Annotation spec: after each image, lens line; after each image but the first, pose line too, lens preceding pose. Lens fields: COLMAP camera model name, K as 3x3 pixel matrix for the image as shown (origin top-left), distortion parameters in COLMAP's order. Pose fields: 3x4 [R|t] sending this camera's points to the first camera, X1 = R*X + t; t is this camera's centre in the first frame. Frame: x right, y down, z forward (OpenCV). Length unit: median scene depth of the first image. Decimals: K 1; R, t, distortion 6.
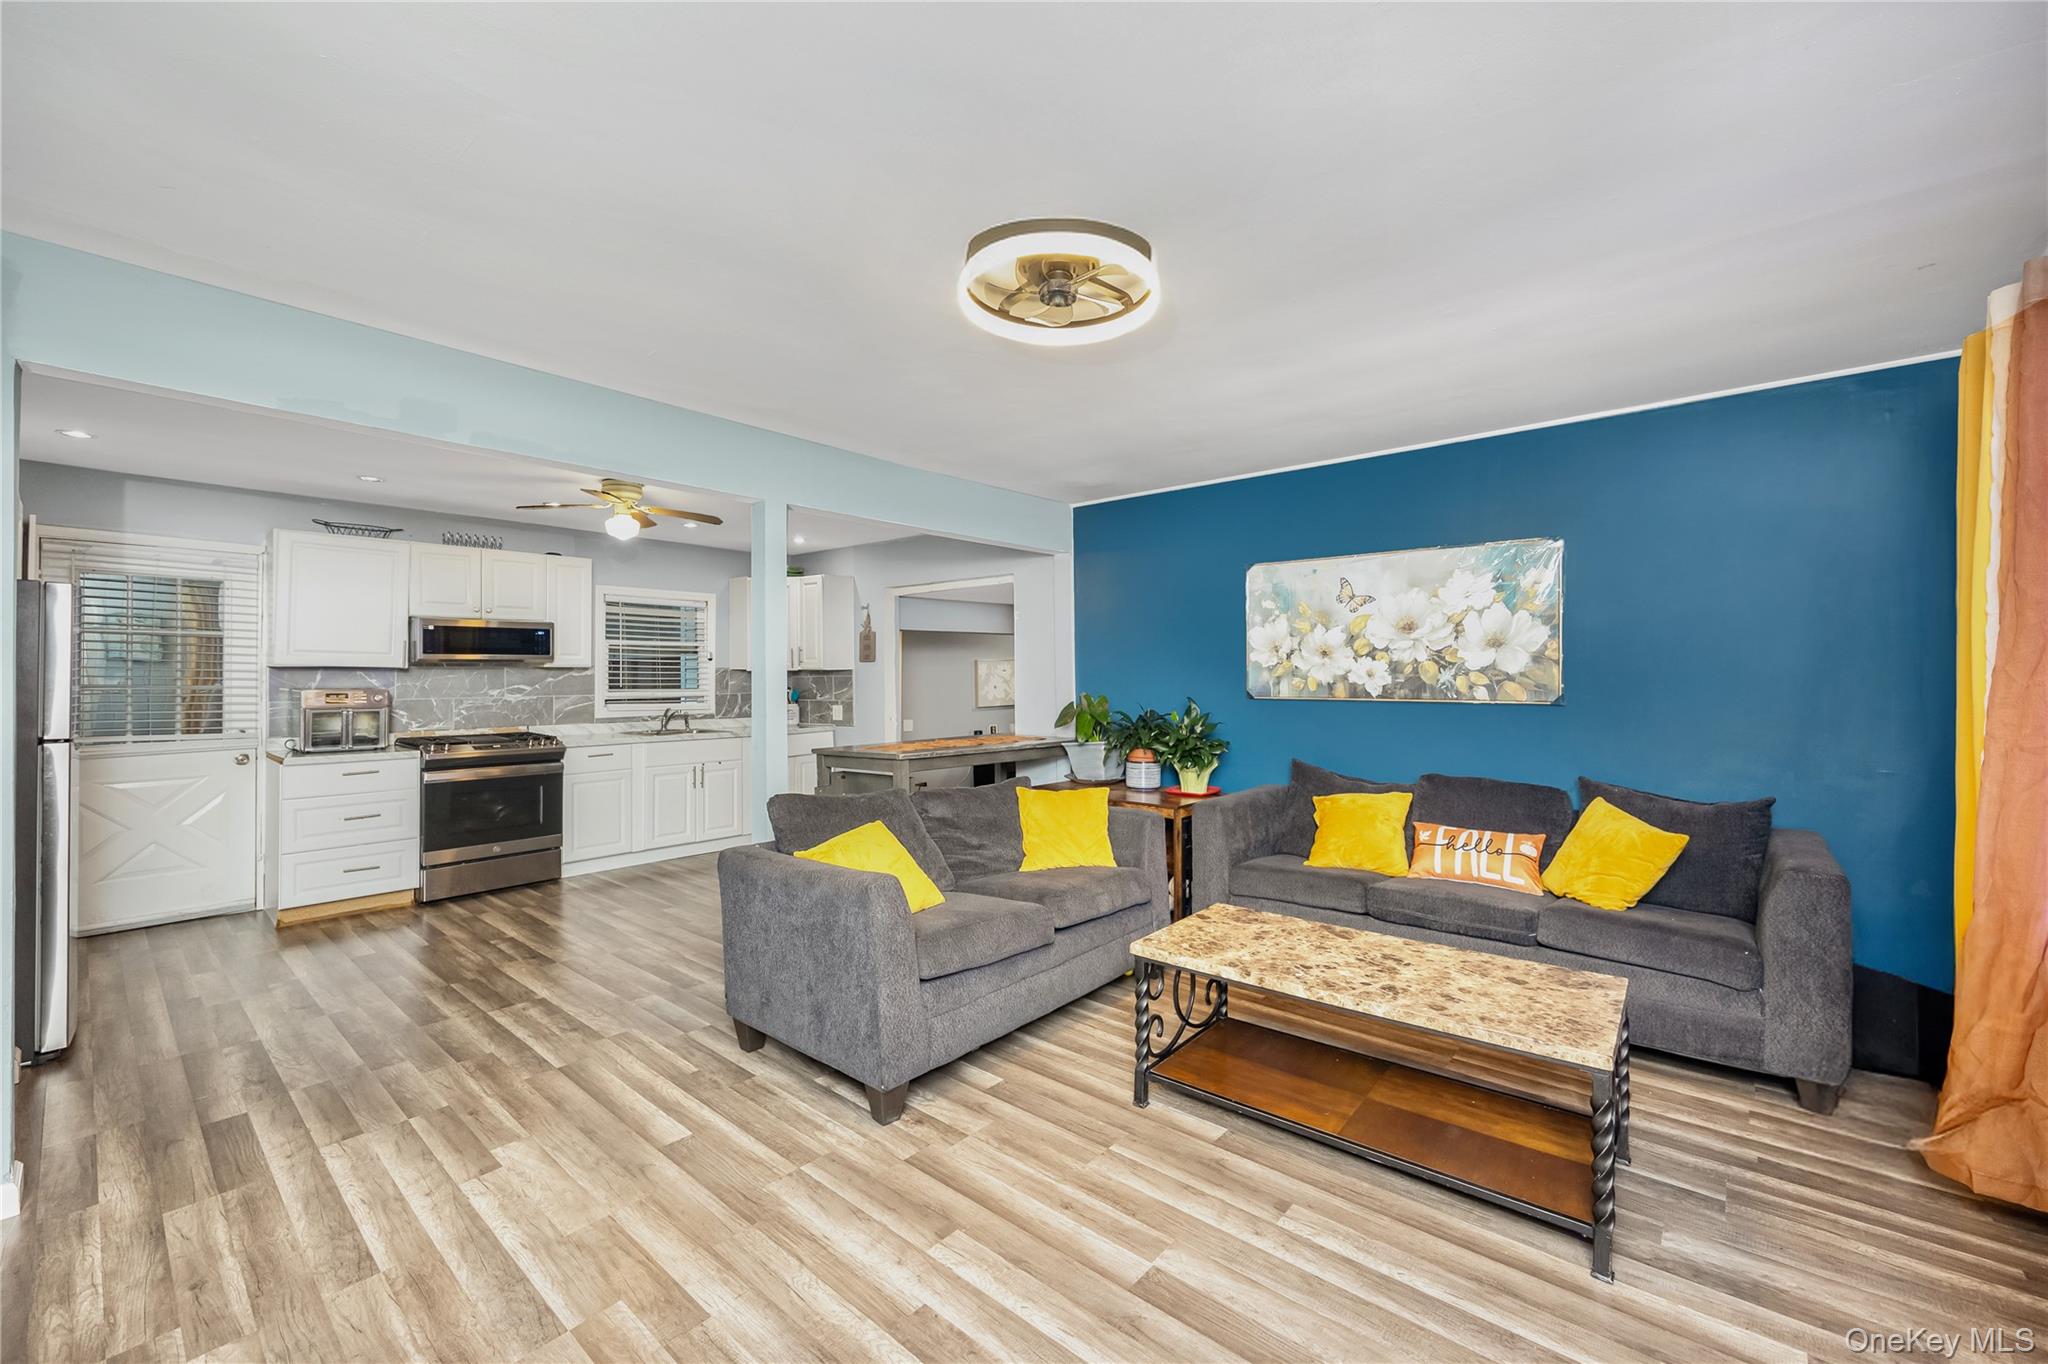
lens RADIAL K [[821.9, 0, 1027.0], [0, 821.9, 671.4], [0, 0, 1]] dist [-0.004371, 0.000179]
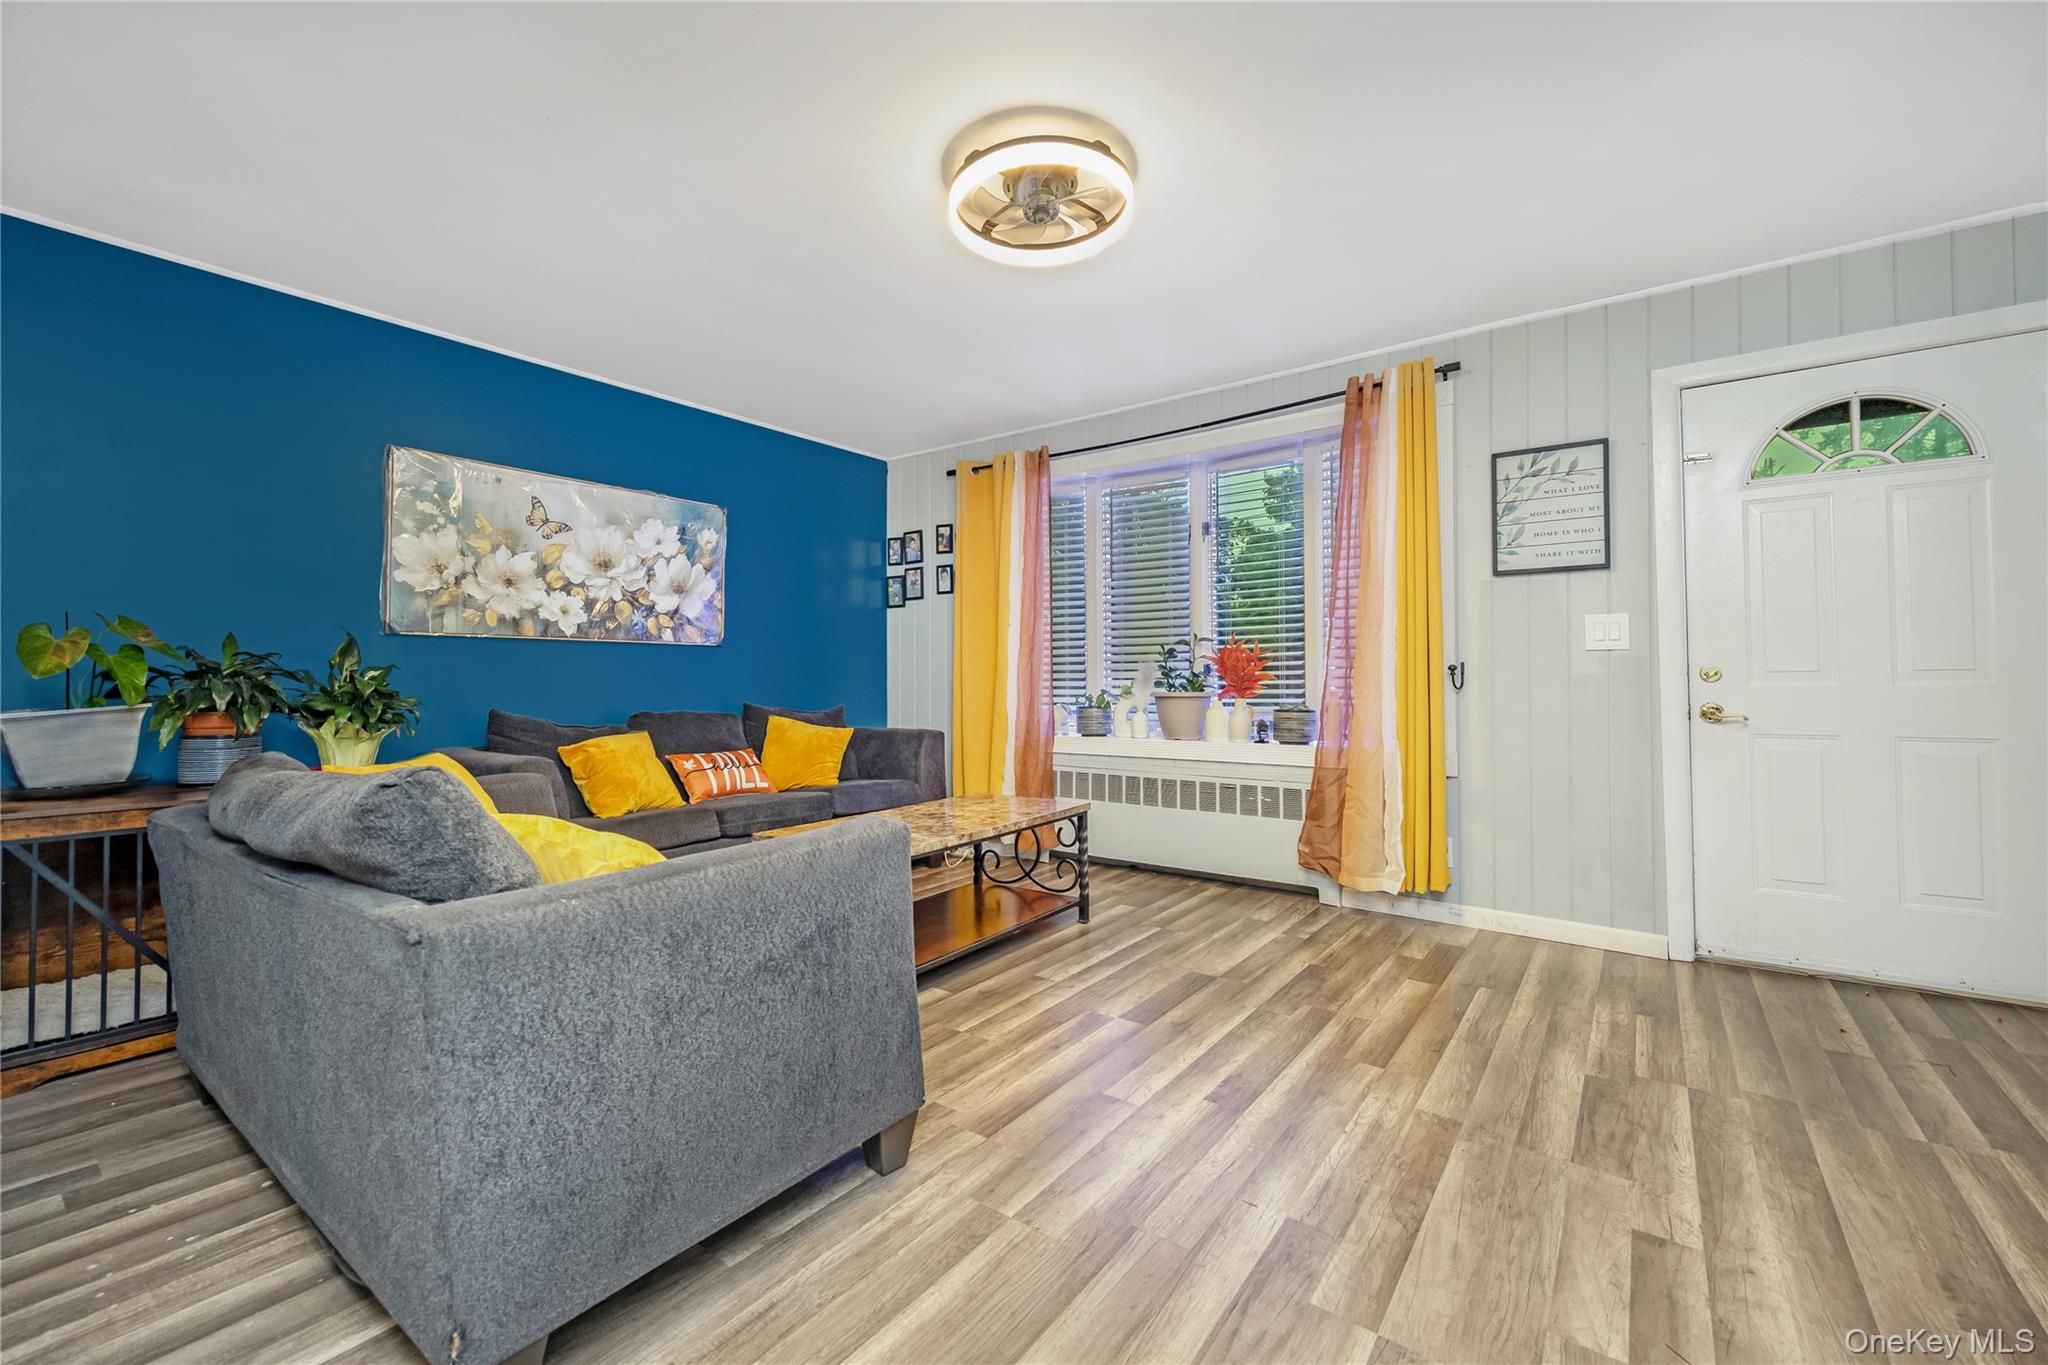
lens RADIAL K [[821.9, 0, 1037.2], [0, 821.9, 669.2], [0, 0, 1]] dist [-0.004371, 0.000179]
pose [[-0.073008, 0.015020, 0.997218, -0.581890], [0.001505, 0.999887, -0.014950, 0.091853], [-0.997330, 0.000409, -0.073023, 0.613313]]
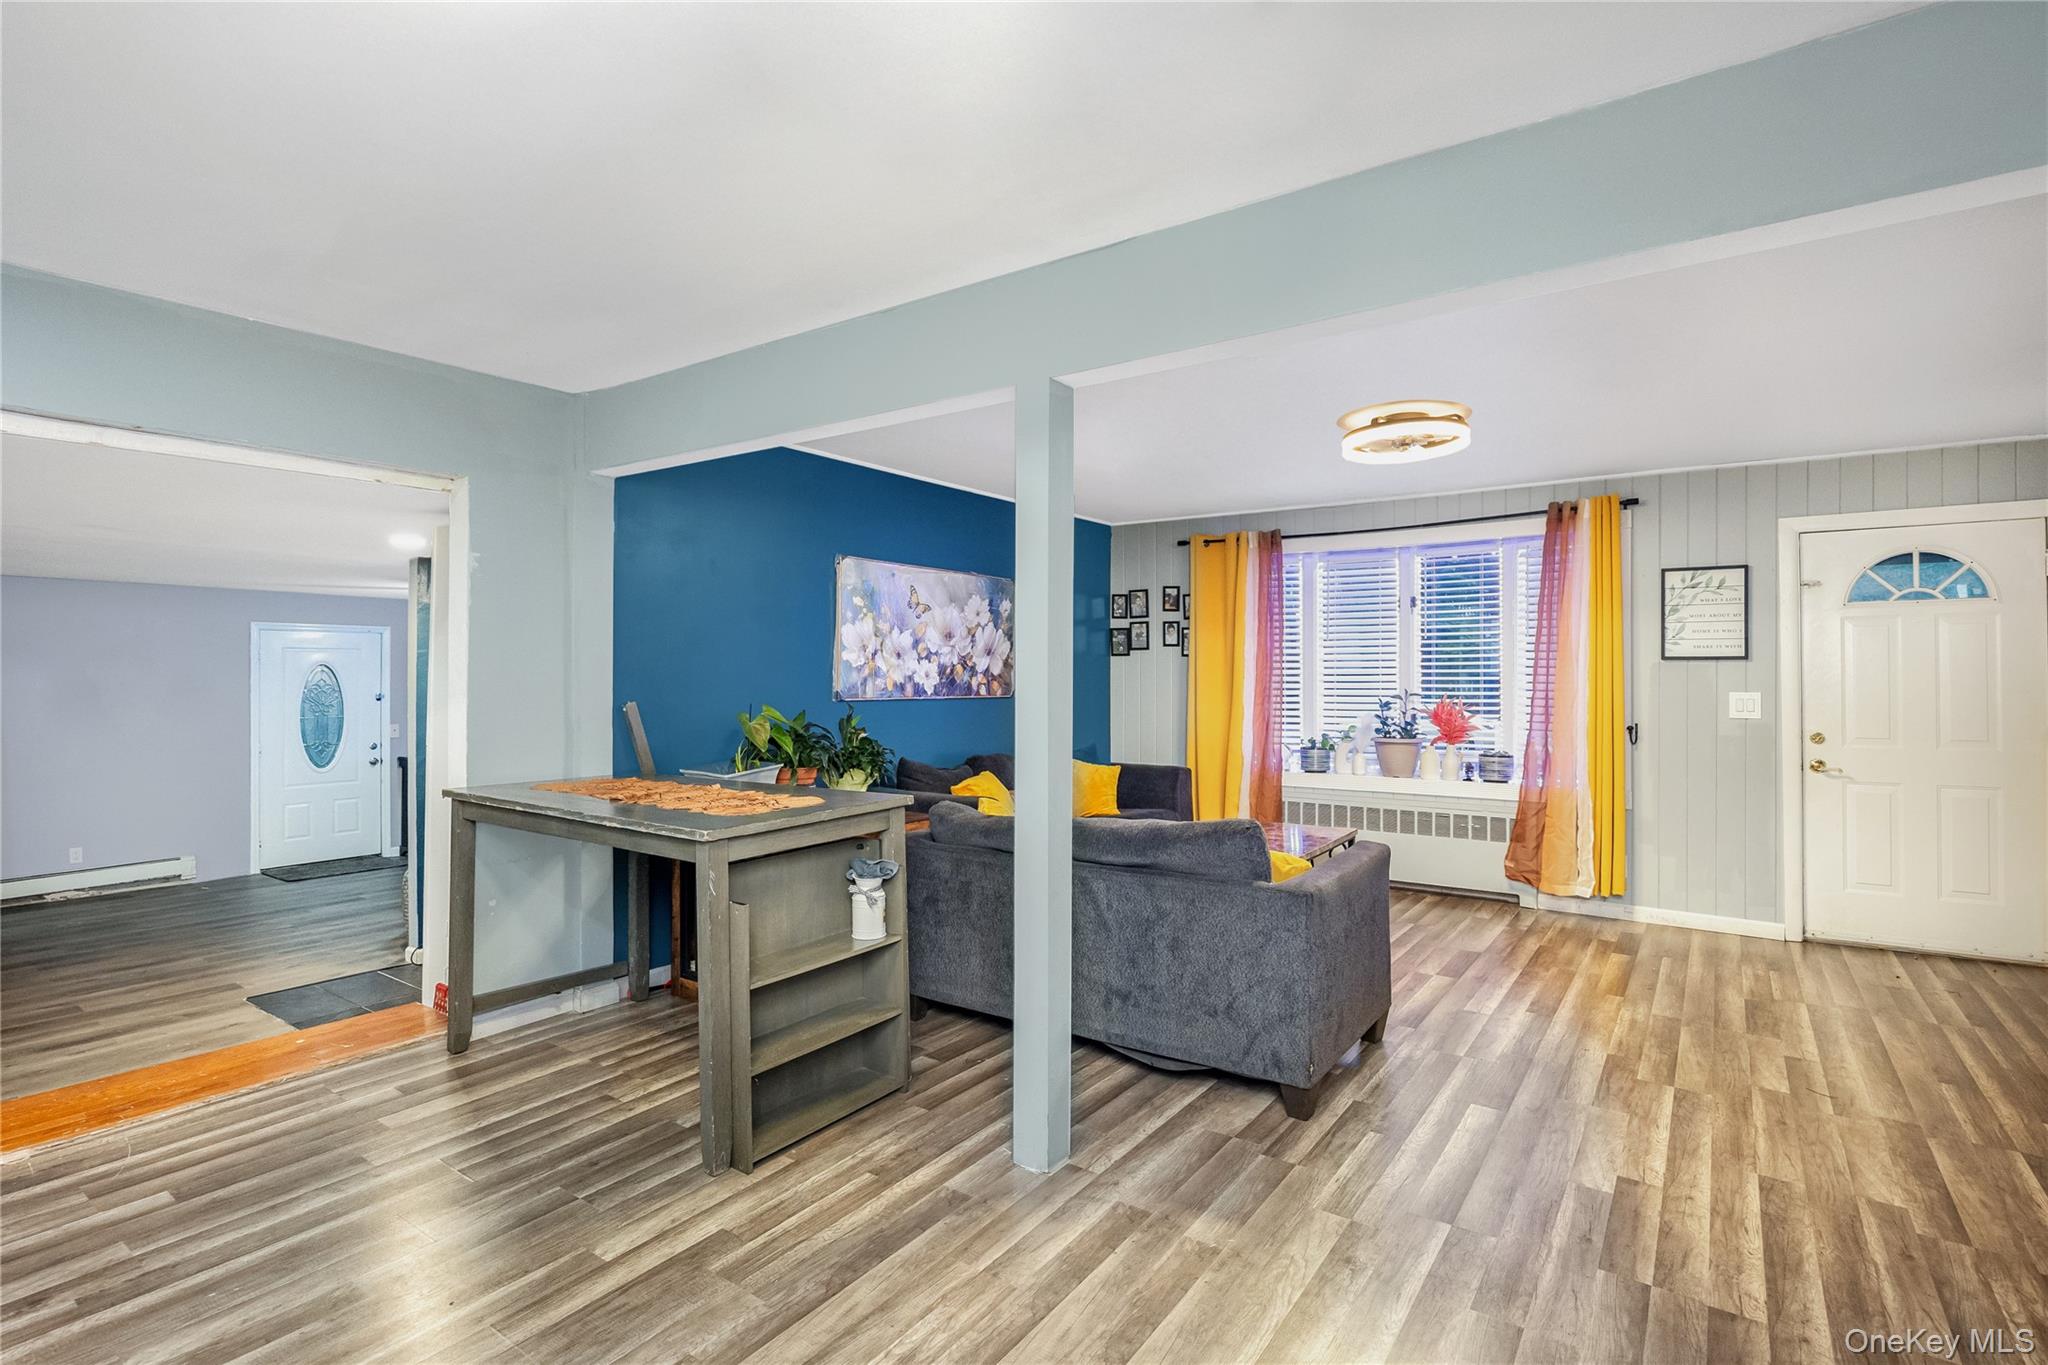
lens RADIAL K [[953.7, 0, 1079.3], [0, 953.7, 676.9], [0, 0, 1]] dist [-0.015223, 0.000522]
pose [[-0.114204, 0.003916, 0.993450, -1.007002], [-0.004479, 0.999980, -0.004457, 0.012116], [-0.993447, -0.004959, -0.114184, 1.055995]]
